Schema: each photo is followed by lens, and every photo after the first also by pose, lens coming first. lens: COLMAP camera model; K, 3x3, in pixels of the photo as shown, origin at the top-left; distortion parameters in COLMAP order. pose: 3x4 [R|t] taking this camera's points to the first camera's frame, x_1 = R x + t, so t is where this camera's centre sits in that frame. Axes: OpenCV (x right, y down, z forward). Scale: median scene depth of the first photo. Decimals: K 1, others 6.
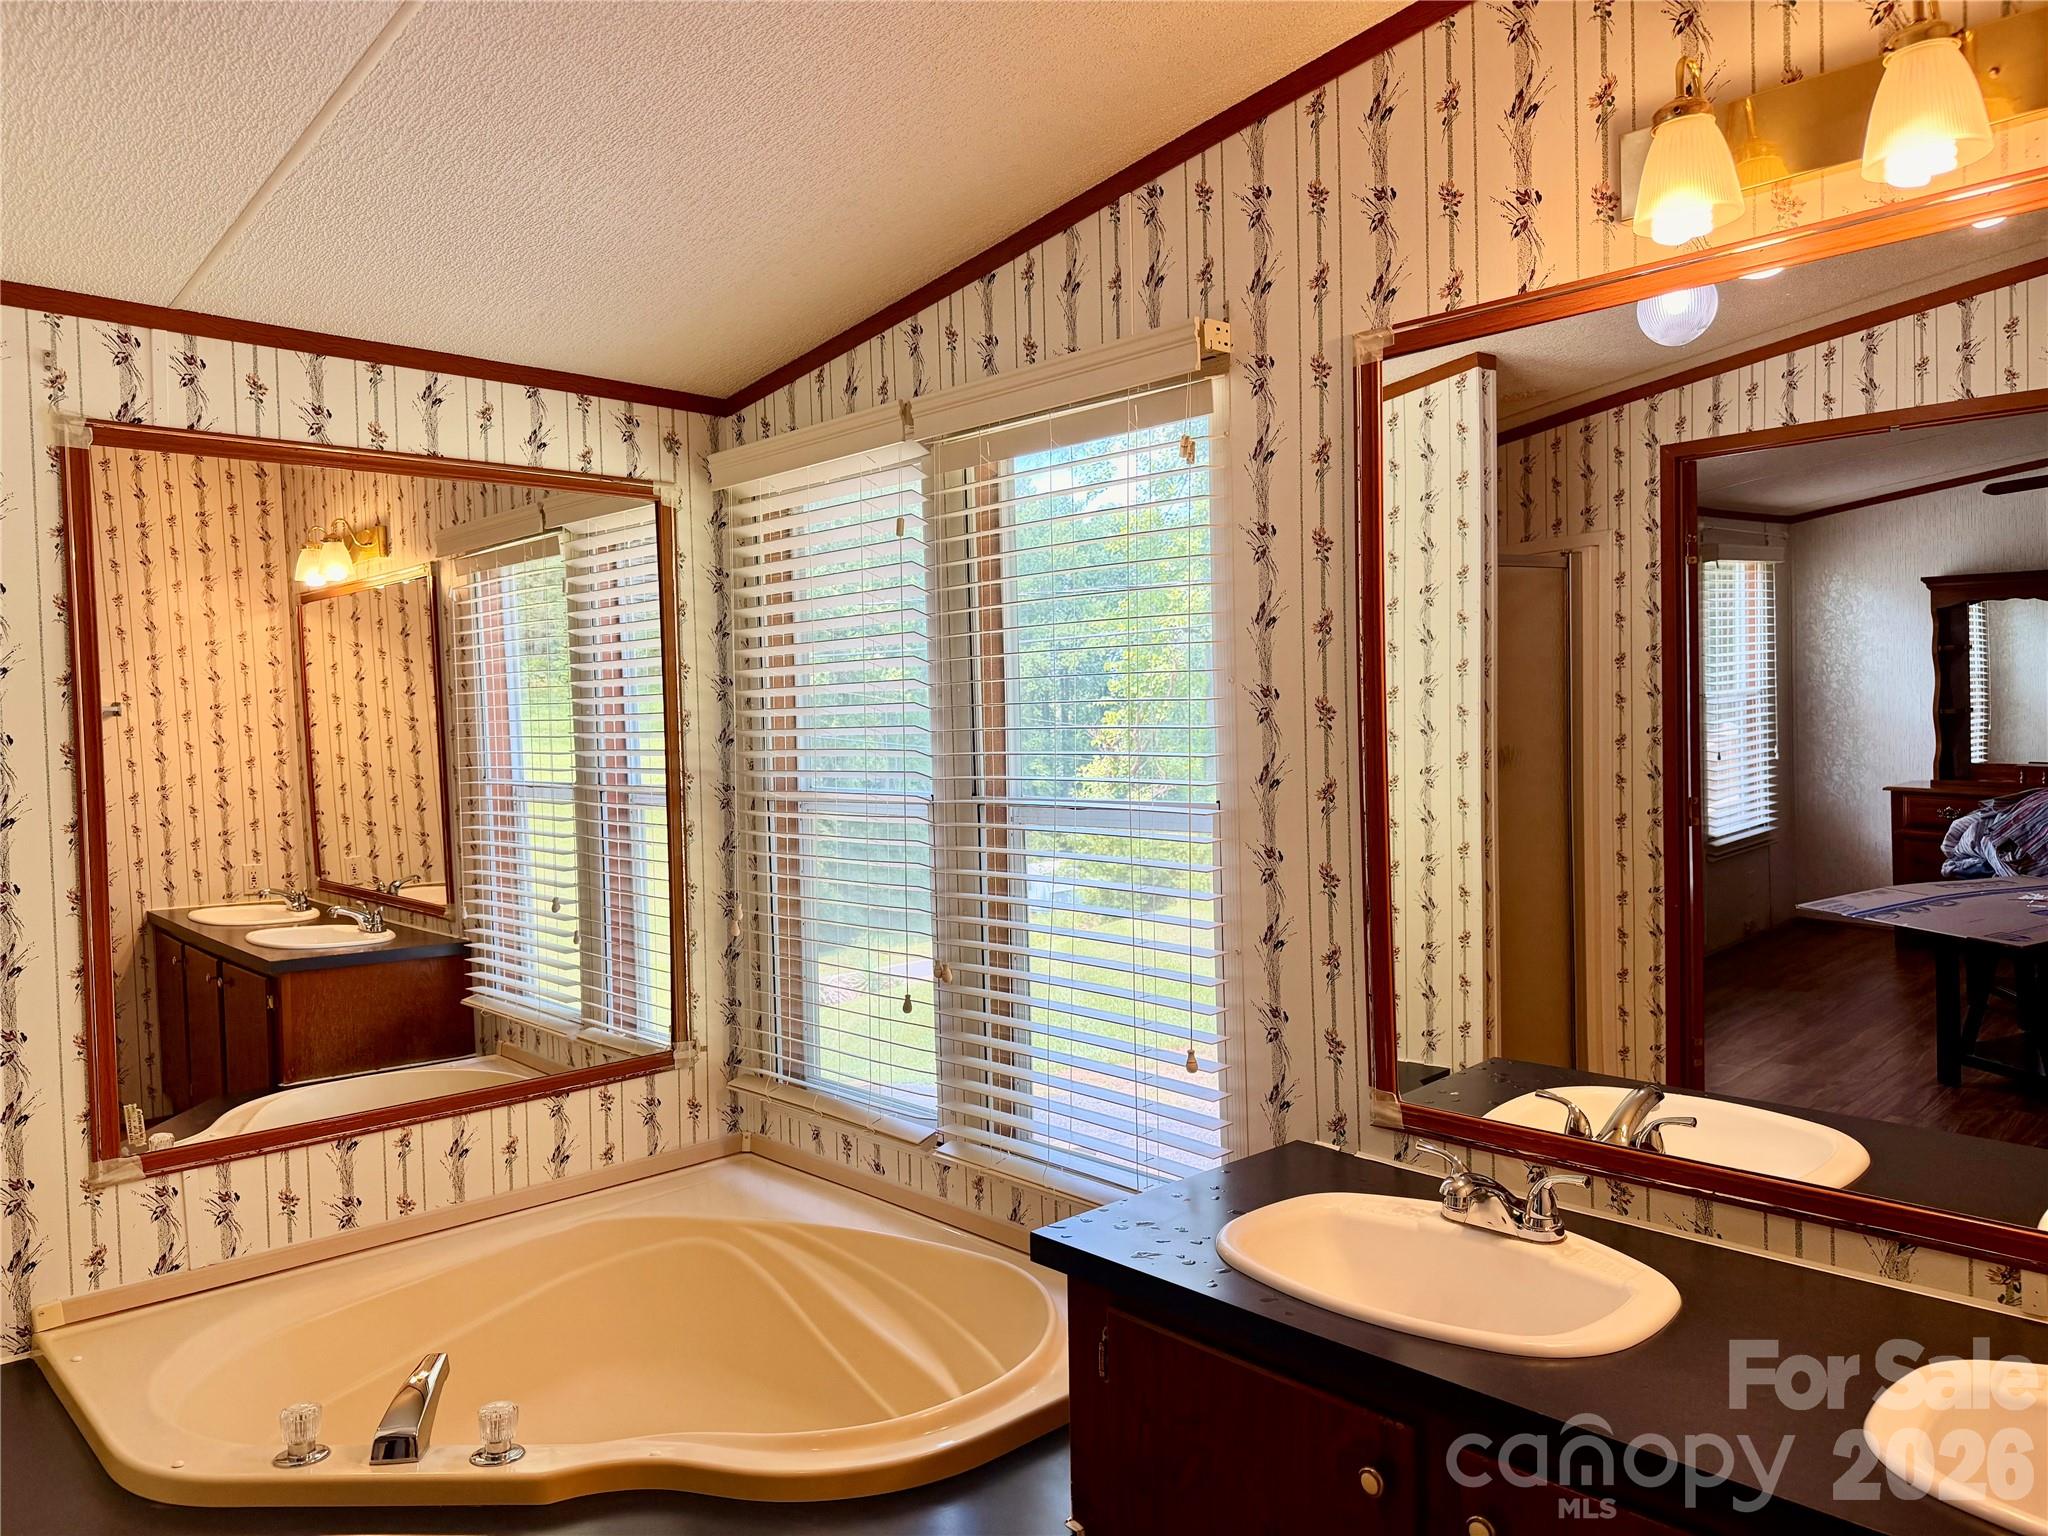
lens RADIAL K [[1434.7, 0, 1023.6], [0, 1434.7, 774.2], [0, 0, 1]] dist [0.018710, -0.019254]
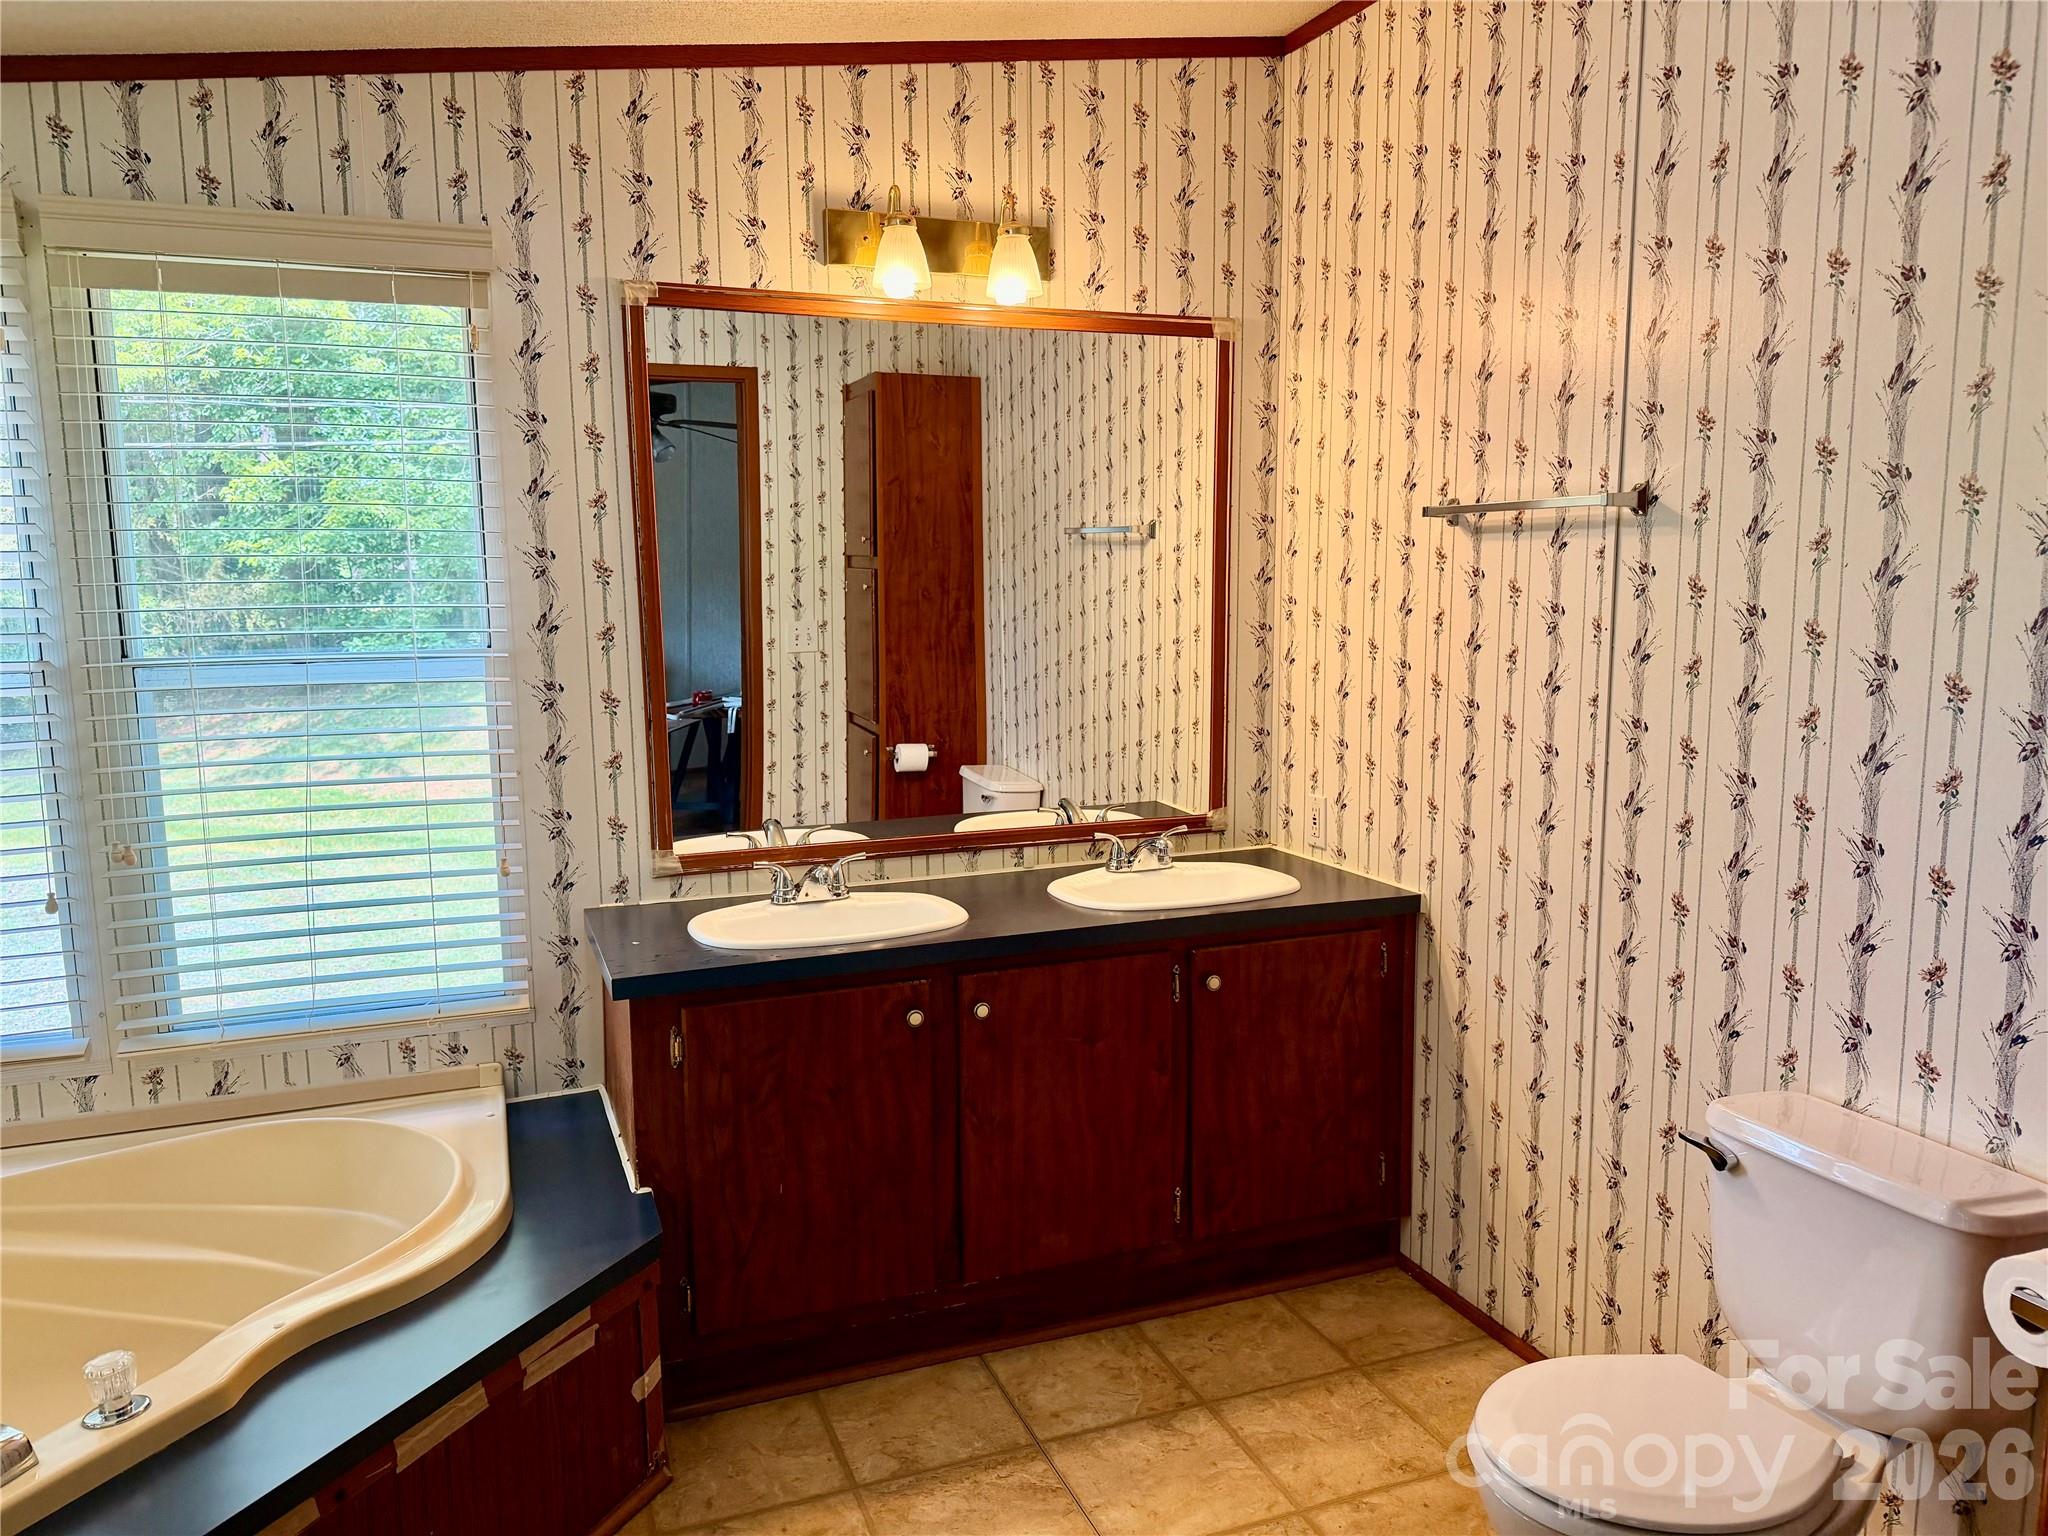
lens RADIAL K [[1434.7, 0, 1022.0], [0, 1434.7, 769.6], [0, 0, 1]] dist [0.018710, -0.019254]
pose [[0.376374, -0.102080, 0.920827, -0.837290], [0.041705, 0.994771, 0.093230, 0.029487], [-0.925529, 0.003314, 0.378663, 0.158752]]
